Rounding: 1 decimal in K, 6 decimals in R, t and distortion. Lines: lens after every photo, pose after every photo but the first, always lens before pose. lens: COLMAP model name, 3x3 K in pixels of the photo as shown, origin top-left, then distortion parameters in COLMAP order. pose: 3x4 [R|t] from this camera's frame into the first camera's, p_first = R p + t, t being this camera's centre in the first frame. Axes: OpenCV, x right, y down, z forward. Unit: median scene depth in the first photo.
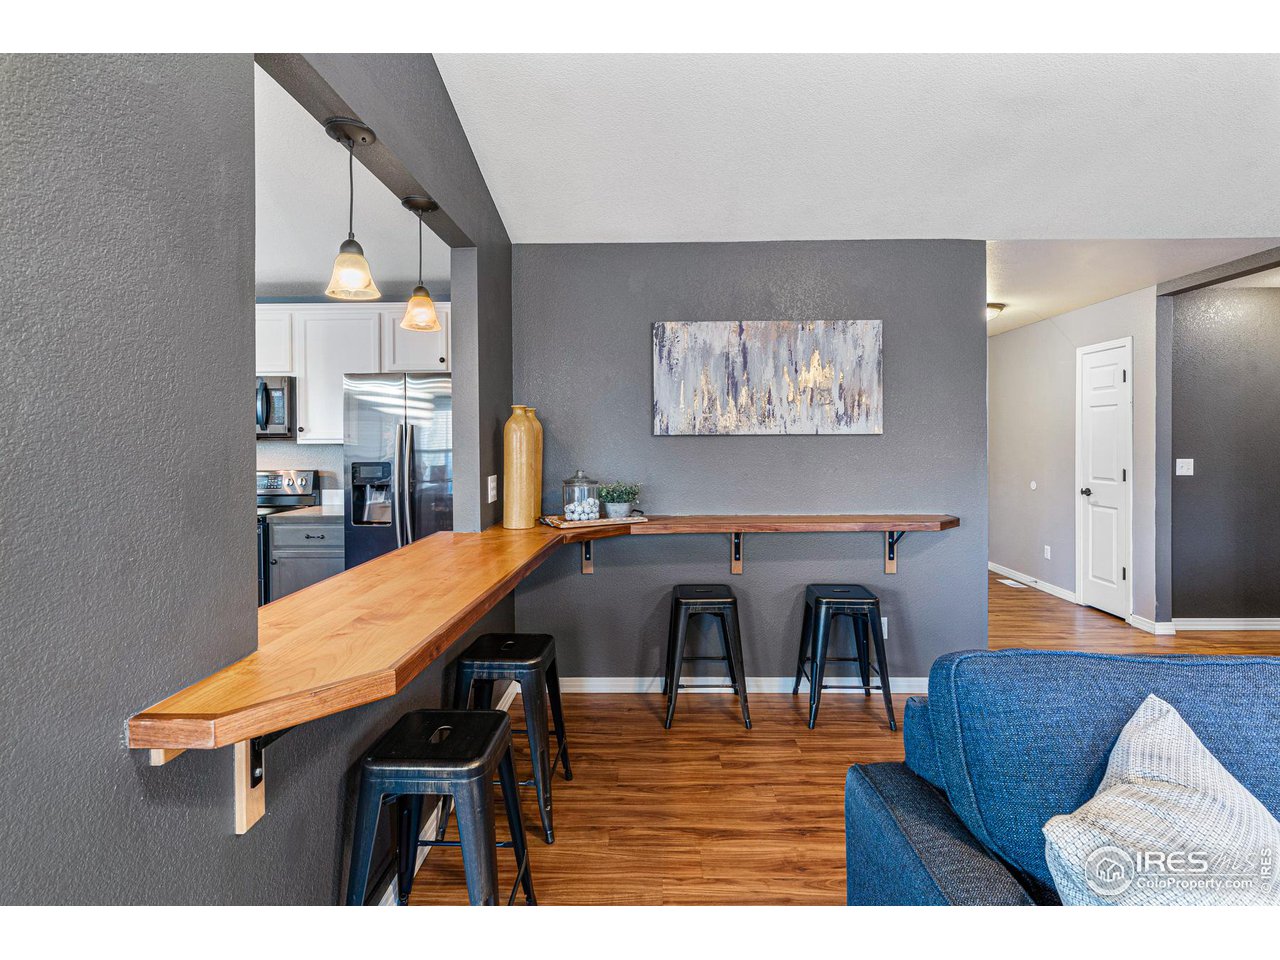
lens RADIAL K [[601.5, 0, 644.4], [0, 601.5, 446.7], [0, 0, 1]] dist [-0.007648, 0.002155]
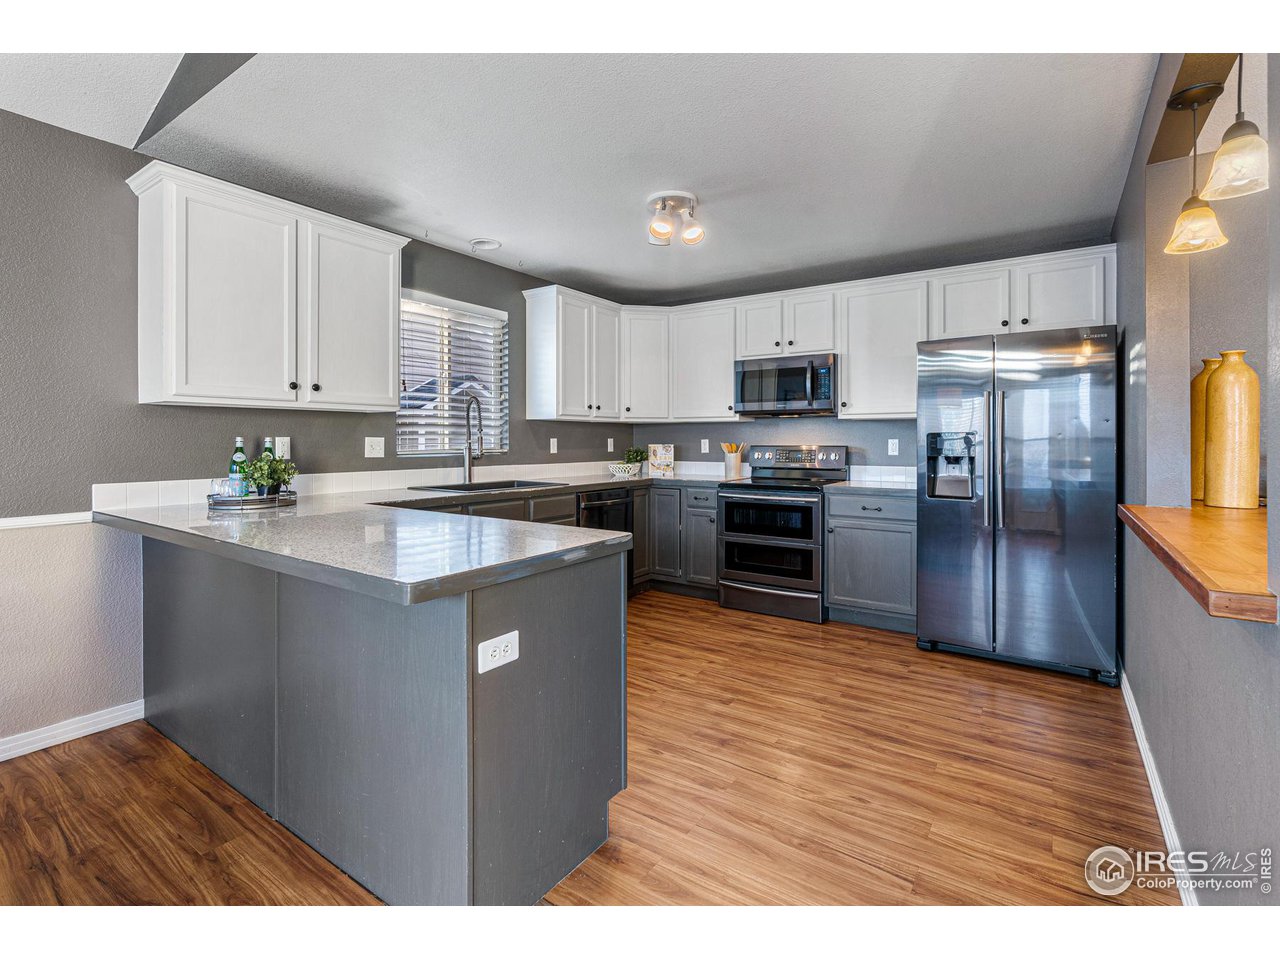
lens RADIAL K [[601.5, 0, 641.4], [0, 601.5, 441.0], [0, 0, 1]] dist [-0.007648, 0.002155]
pose [[0.835056, 0.005986, -0.550133, -0.368789], [-0.010311, 0.999935, -0.004771, 0.052471], [0.550069, 0.009656, 0.835063, -0.062977]]
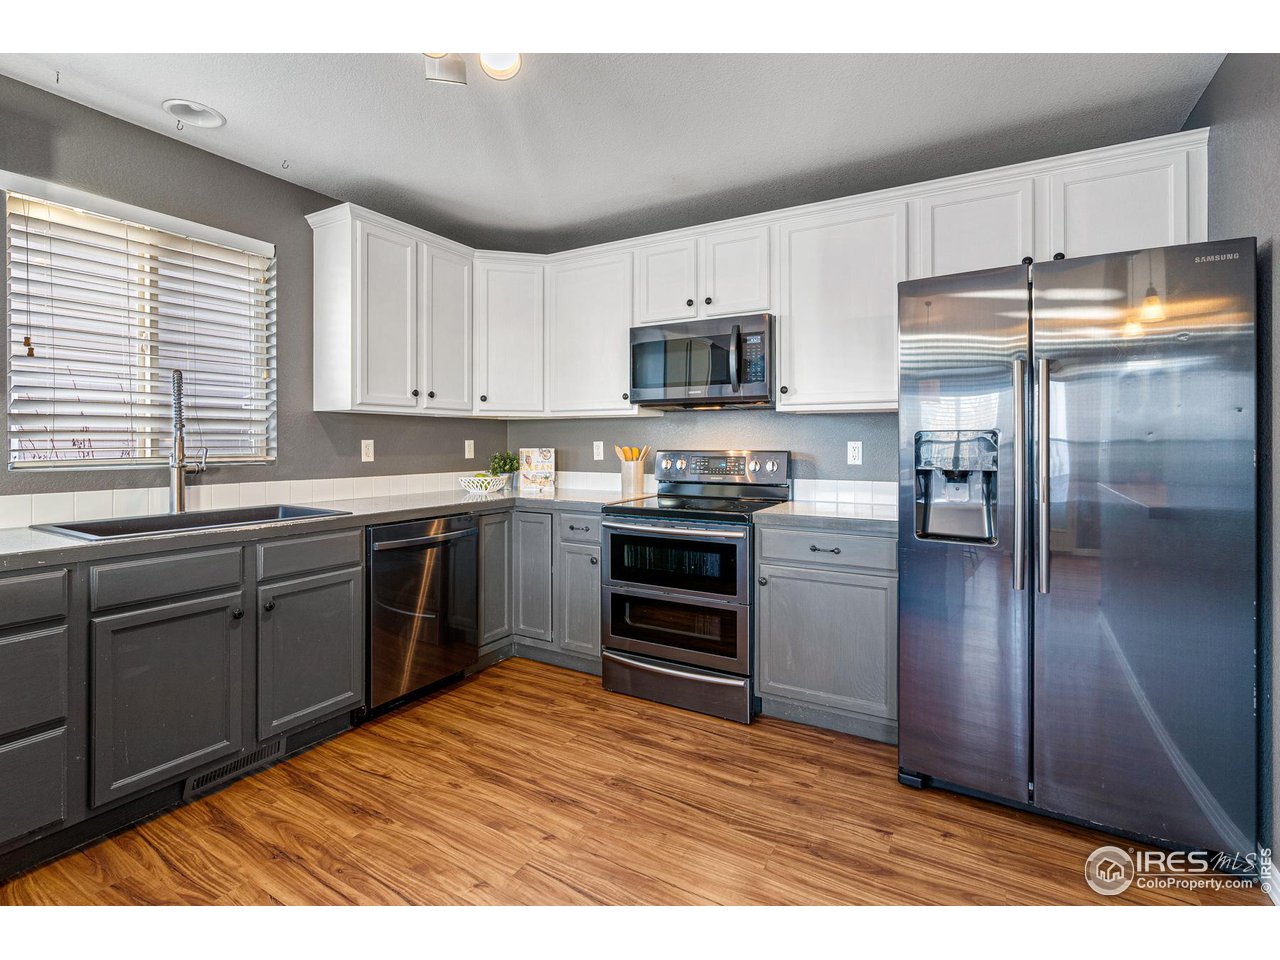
lens RADIAL K [[601.9, 0, 639.3], [0, 601.9, 443.3], [0, 0, 1]] dist [-0.004417, -0.000336]
pose [[0.874747, 0.006293, -0.484538, -0.477044], [-0.010520, 0.999927, -0.006006, 0.048219], [0.484465, 0.010351, 0.874749, 0.390697]]
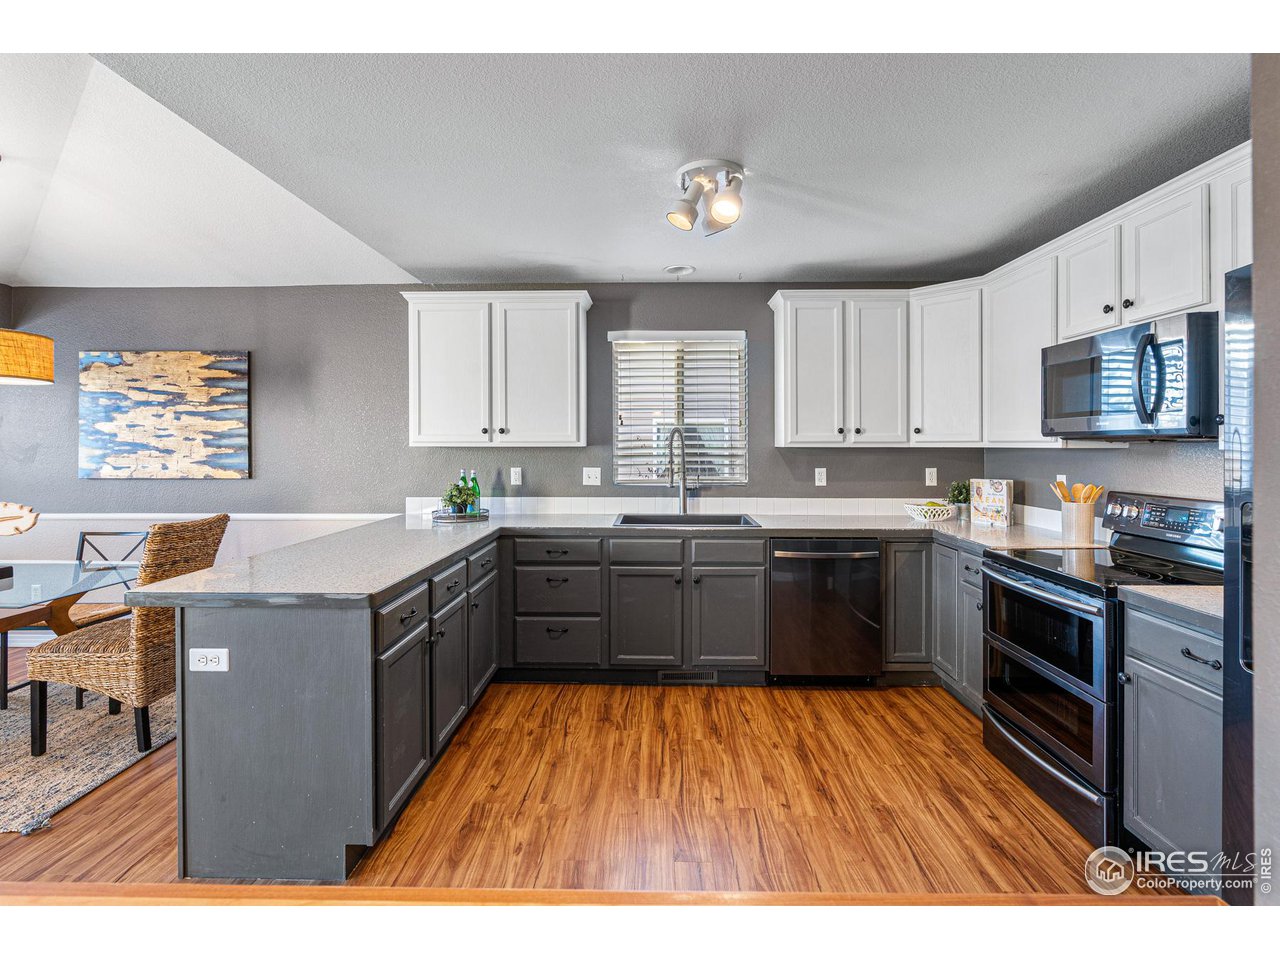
lens RADIAL K [[601.5, 0, 638.3], [0, 601.5, 451.3], [0, 0, 1]] dist [-0.007648, 0.002155]
pose [[0.001738, 0.014048, -0.999900, -0.125209], [-0.011176, 0.999839, 0.014027, -0.006568], [0.999936, 0.011151, 0.001895, 0.670883]]
